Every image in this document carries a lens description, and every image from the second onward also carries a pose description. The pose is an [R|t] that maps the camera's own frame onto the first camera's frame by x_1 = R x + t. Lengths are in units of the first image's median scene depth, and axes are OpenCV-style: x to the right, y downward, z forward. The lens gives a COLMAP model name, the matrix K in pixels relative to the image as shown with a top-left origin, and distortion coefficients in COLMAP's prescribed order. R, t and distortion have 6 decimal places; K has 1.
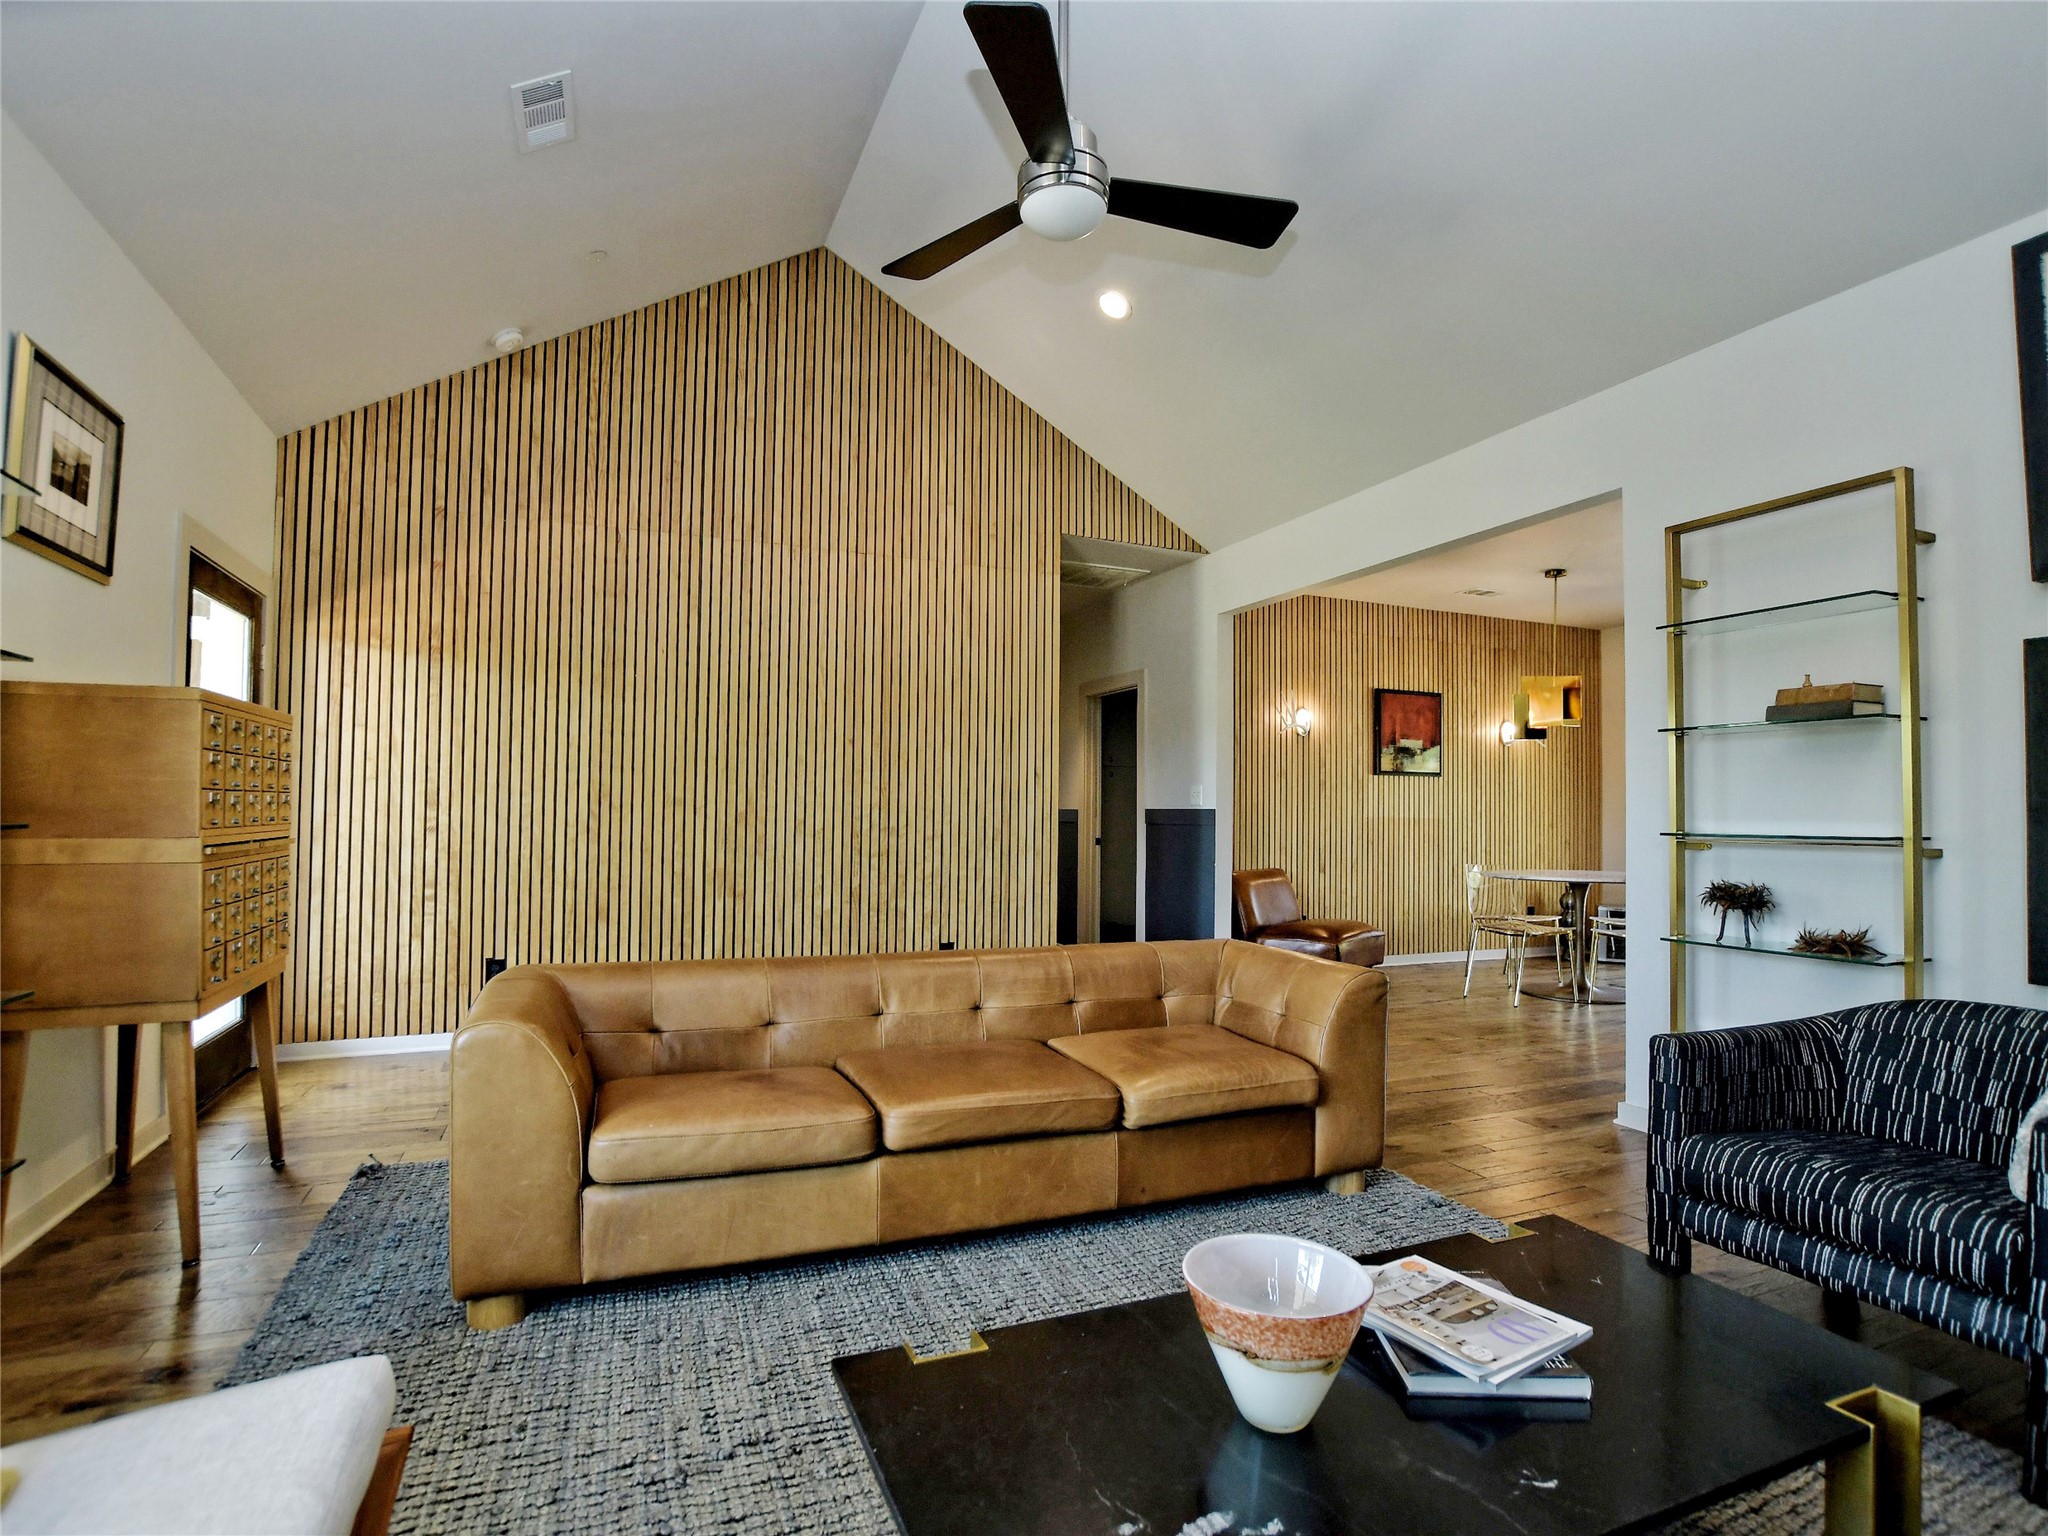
lens RADIAL K [[1020.5, 0, 1013.3], [0, 1020.5, 784.7], [0, 0, 1]] dist [-0.024951, -0.000704]
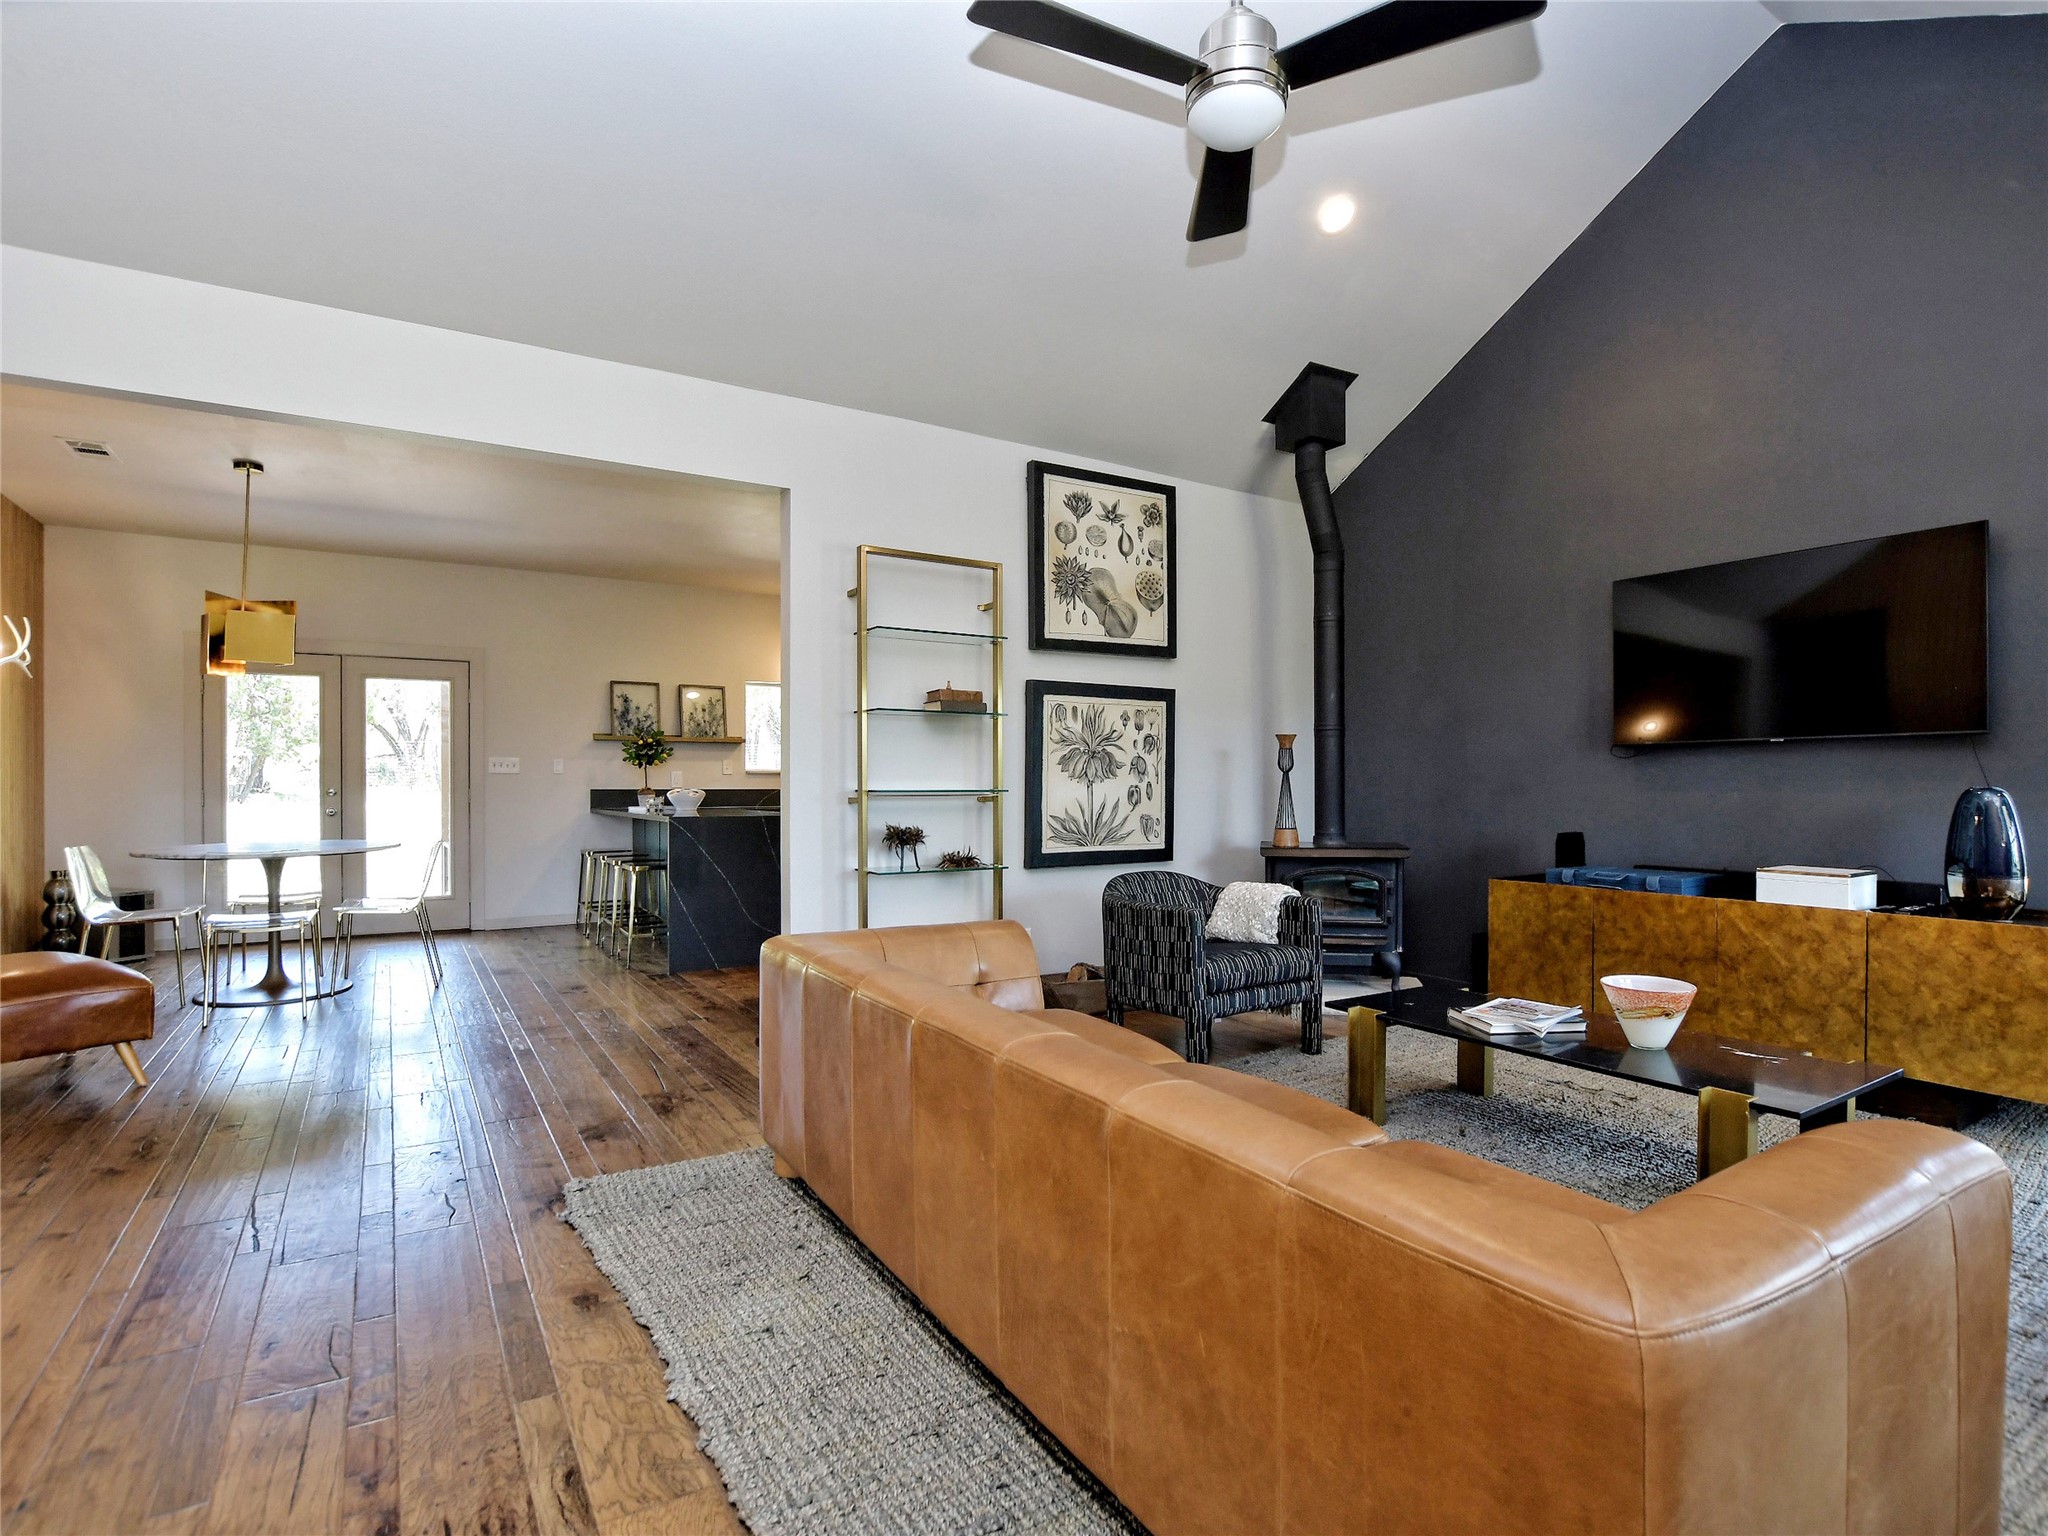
lens RADIAL K [[1020.5, 0, 1013.3], [0, 1020.5, 784.7], [0, 0, 1]] dist [-0.024951, -0.000704]
pose [[-0.157805, -0.012895, 0.987386, -0.684141], [-0.028863, 0.999548, 0.008441, 0.026320], [-0.987048, -0.027167, -0.158106, 1.107949]]
